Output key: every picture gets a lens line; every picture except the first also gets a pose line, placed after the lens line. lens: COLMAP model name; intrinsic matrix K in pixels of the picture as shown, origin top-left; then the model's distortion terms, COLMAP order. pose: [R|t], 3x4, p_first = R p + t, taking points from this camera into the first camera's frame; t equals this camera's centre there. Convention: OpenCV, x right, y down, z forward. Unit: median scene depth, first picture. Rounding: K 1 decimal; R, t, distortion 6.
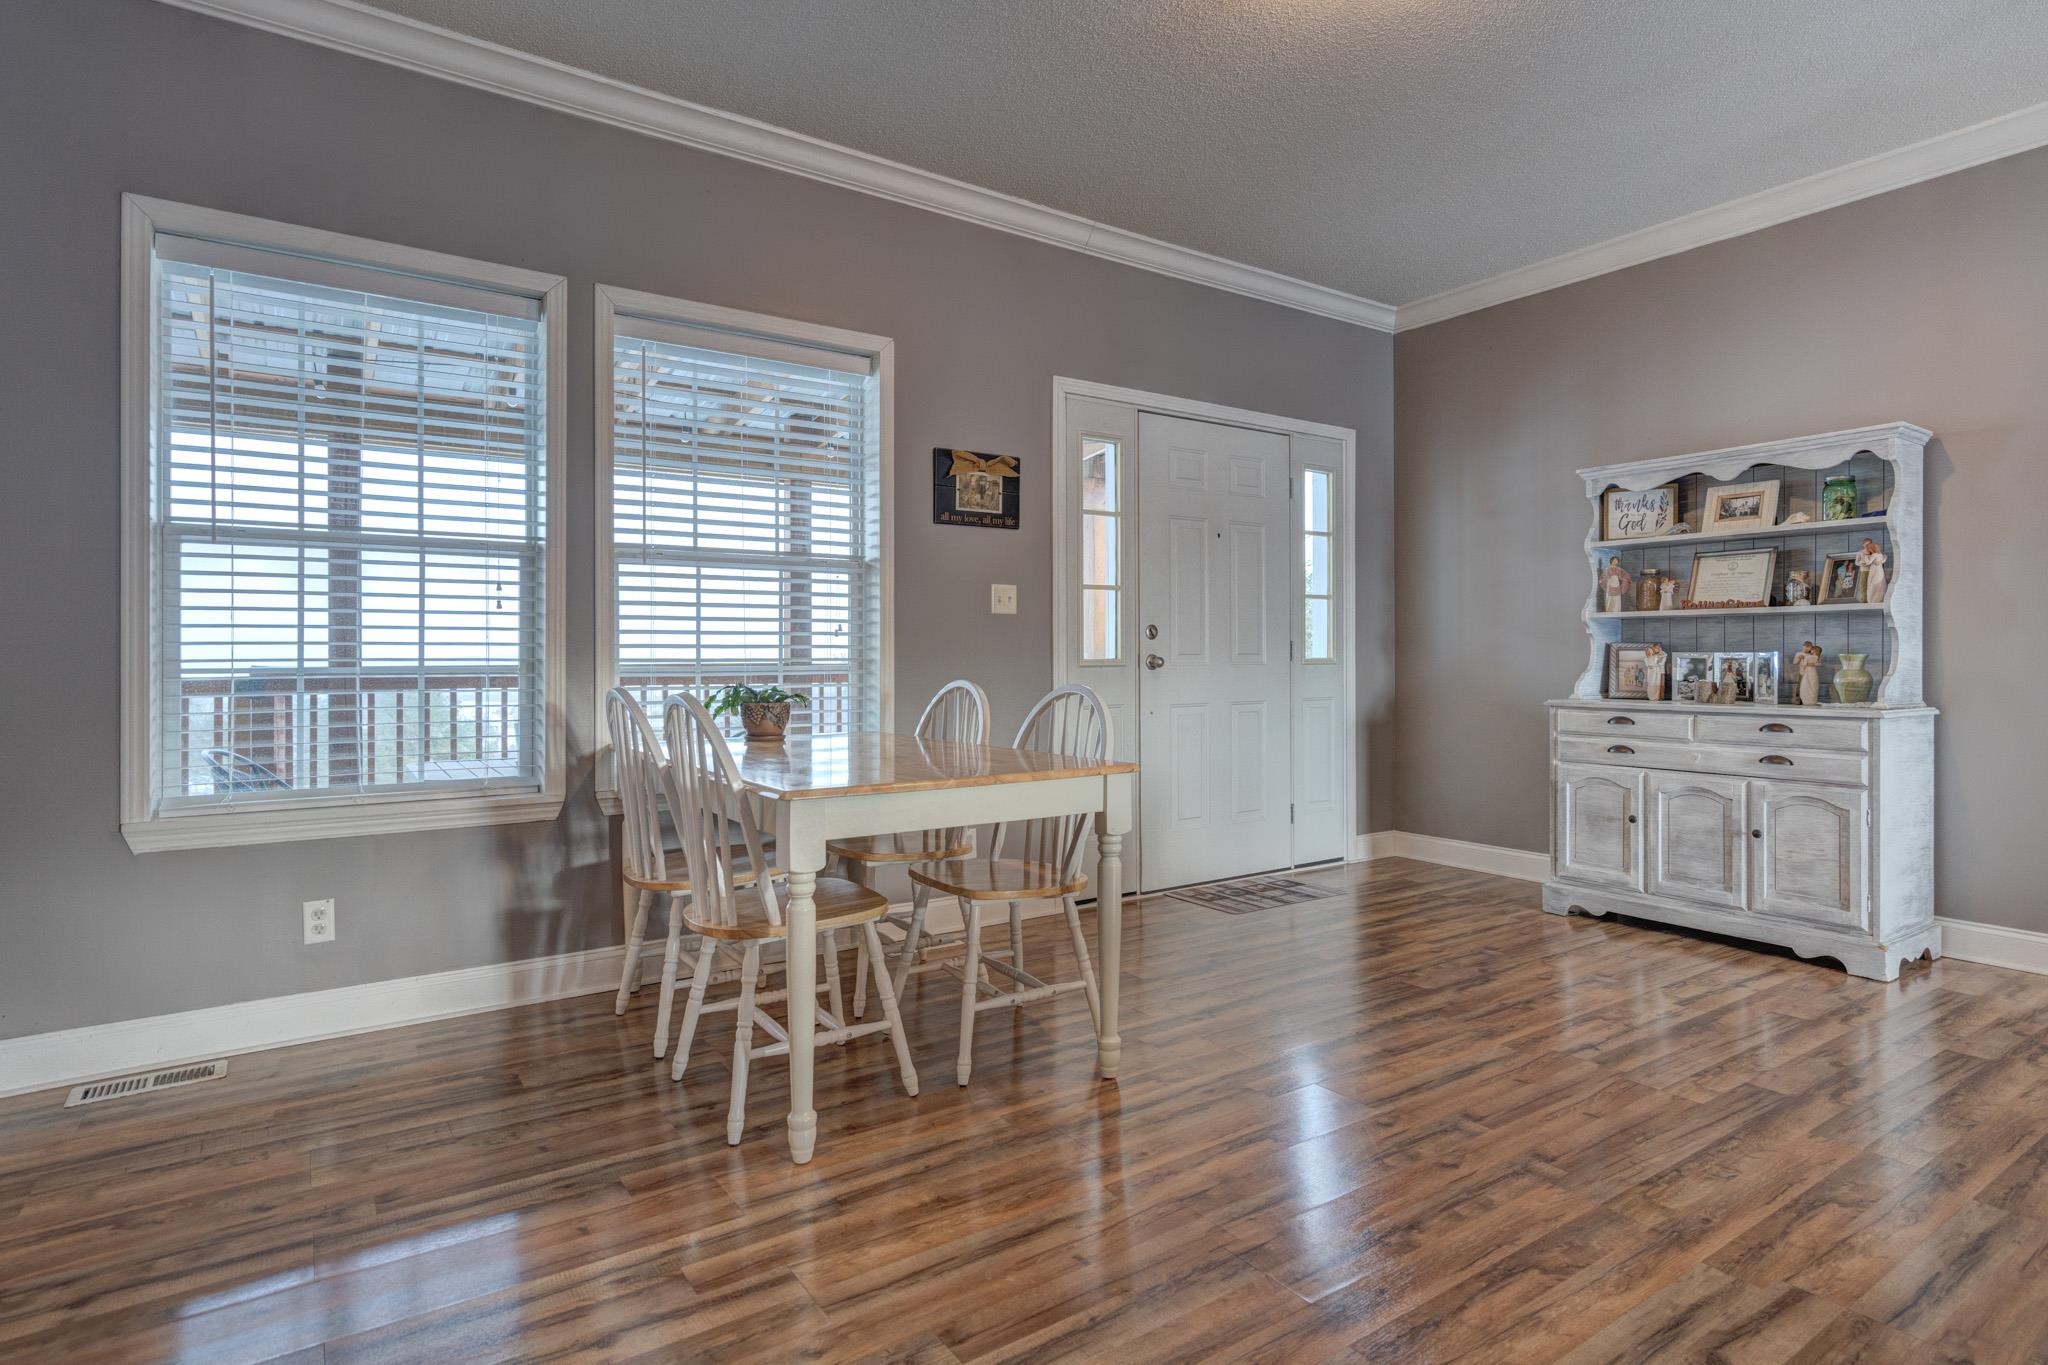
lens RADIAL K [[1078.5, 0, 1048.9], [0, 1078.5, 647.9], [0, 0, 1]] dist [0.004525, 0.001208]
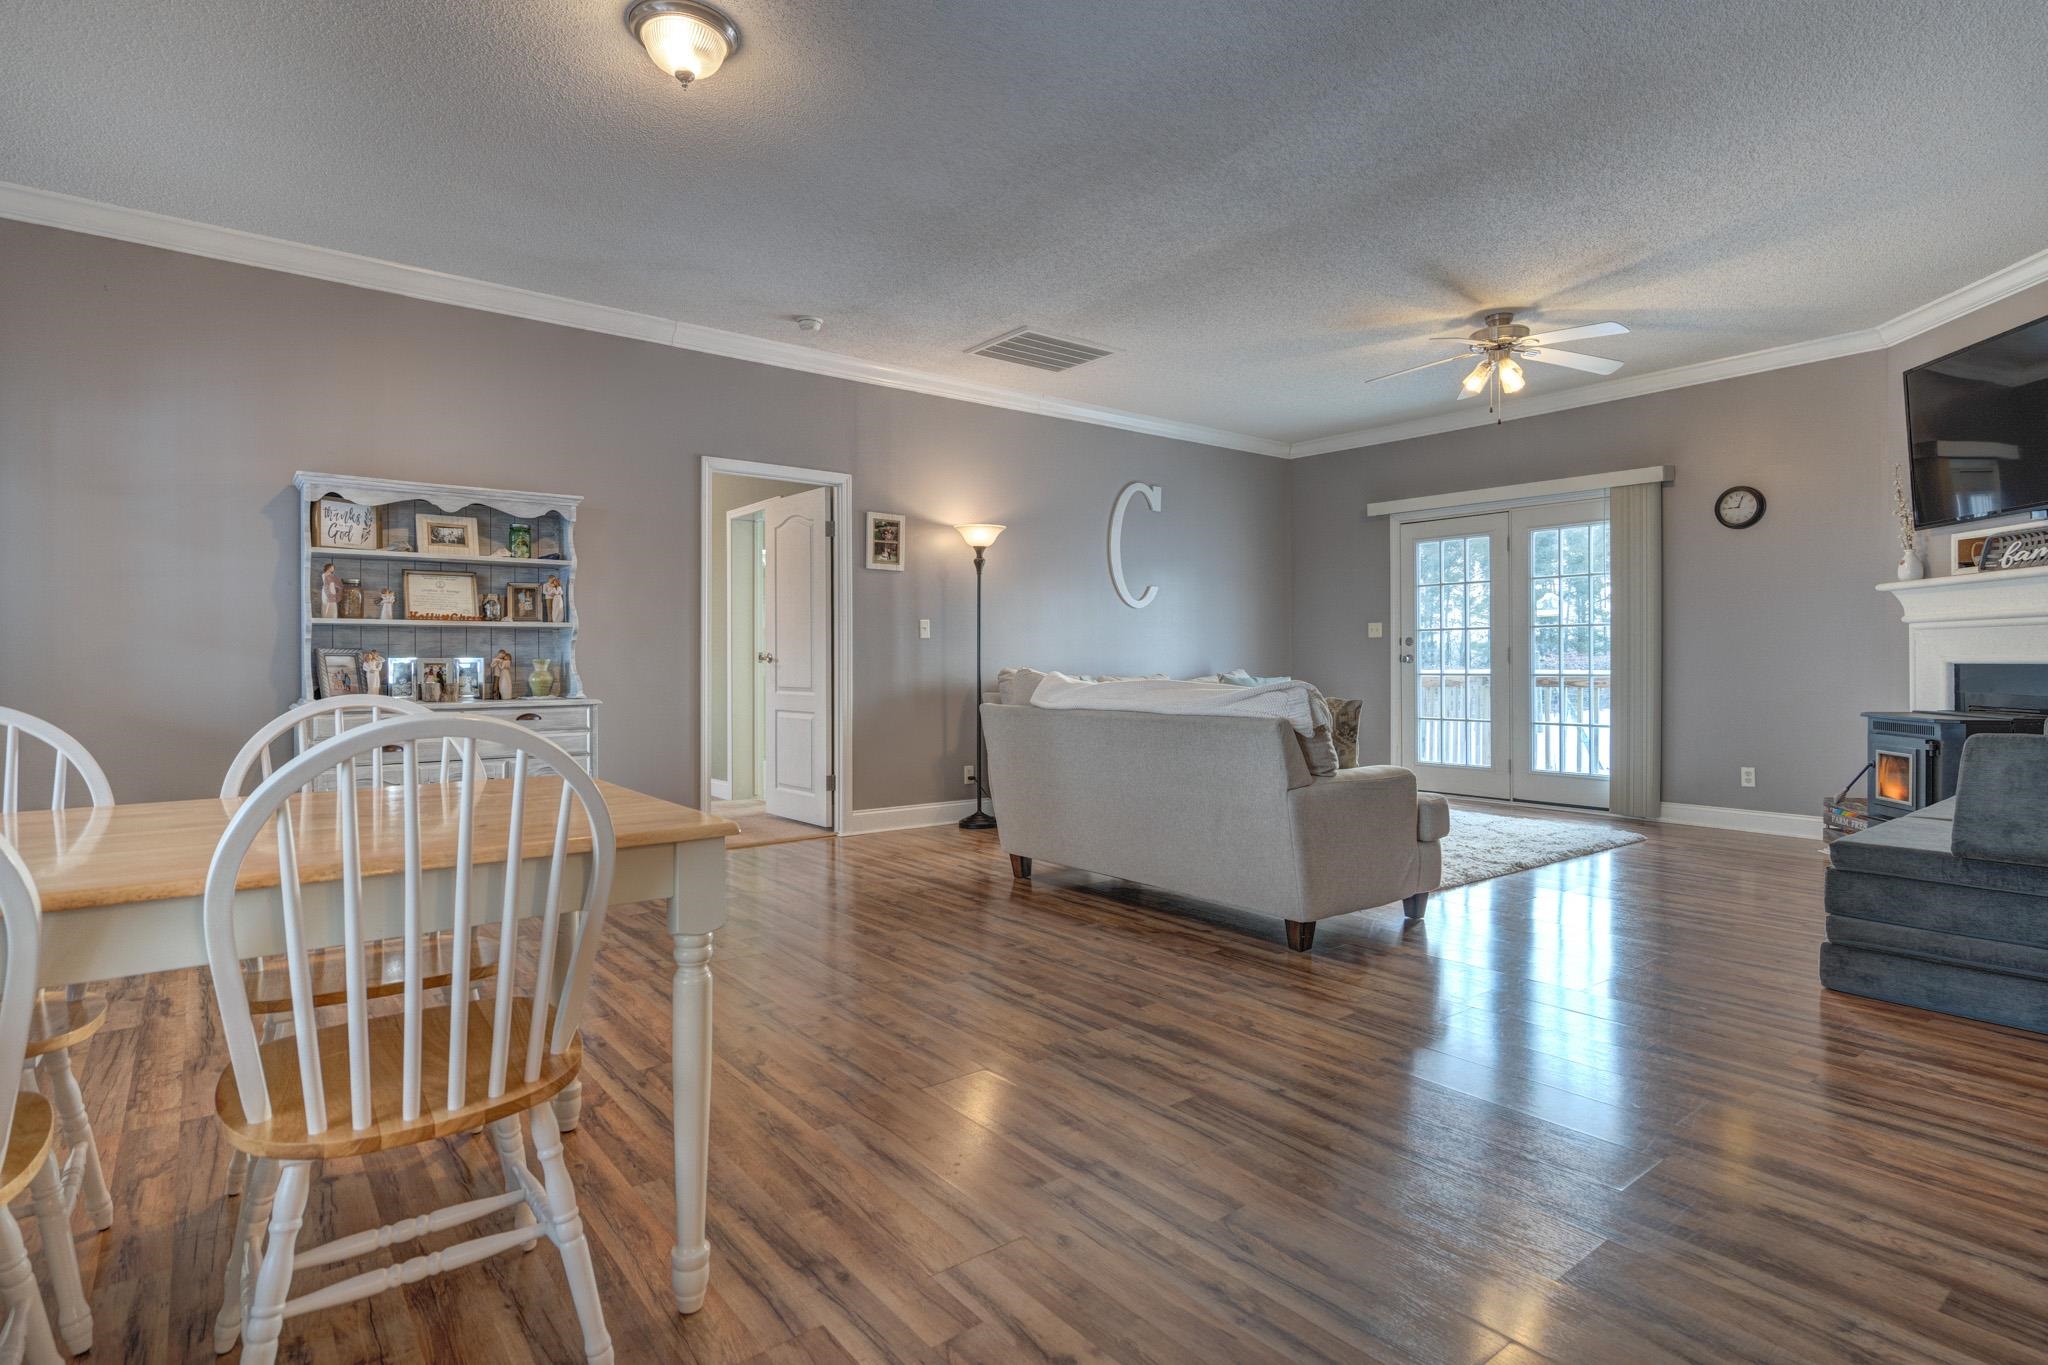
lens RADIAL K [[1029.4, 0, 1026.9], [0, 1029.4, 661.7], [0, 0, 1]] dist [-0.003902, -0.000039]
pose [[-0.061895, 0.000870, 0.998082, -0.518916], [-0.002257, 0.999997, -0.001012, 0.007729], [-0.998080, -0.002316, -0.061893, 0.432488]]
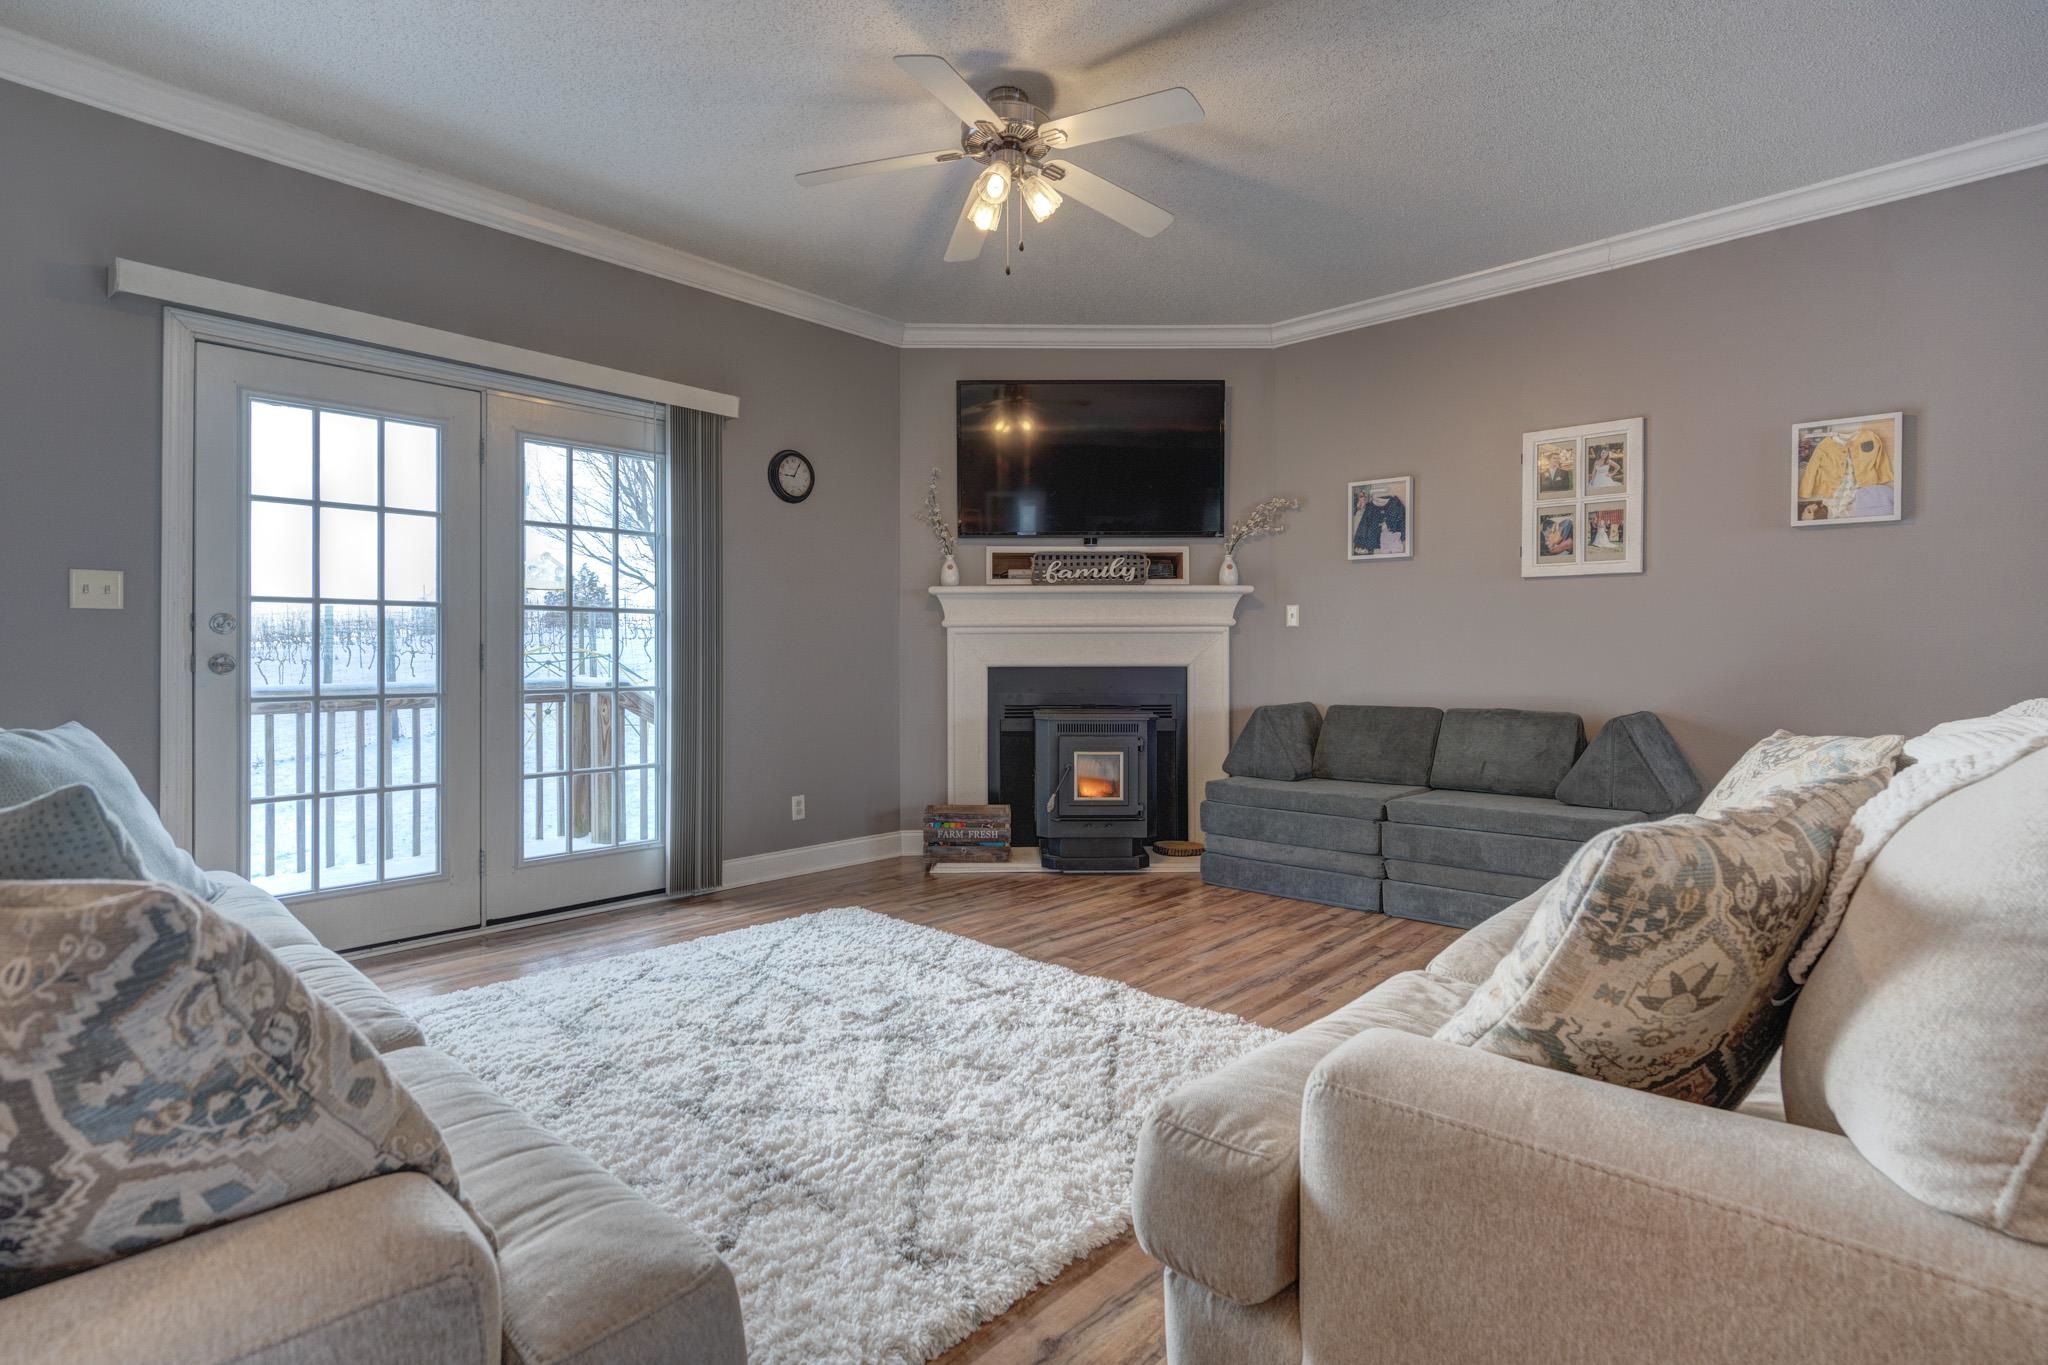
lens RADIAL K [[971.7, 0, 1007.5], [0, 971.7, 650.5], [0, 0, 1]] dist [-0.002190, 0.001301]
pose [[-0.978599, 0.003585, -0.205745, 0.883794], [0.006775, 0.999867, -0.014802, 0.003648], [0.205665, -0.015879, -0.978494, 0.477890]]
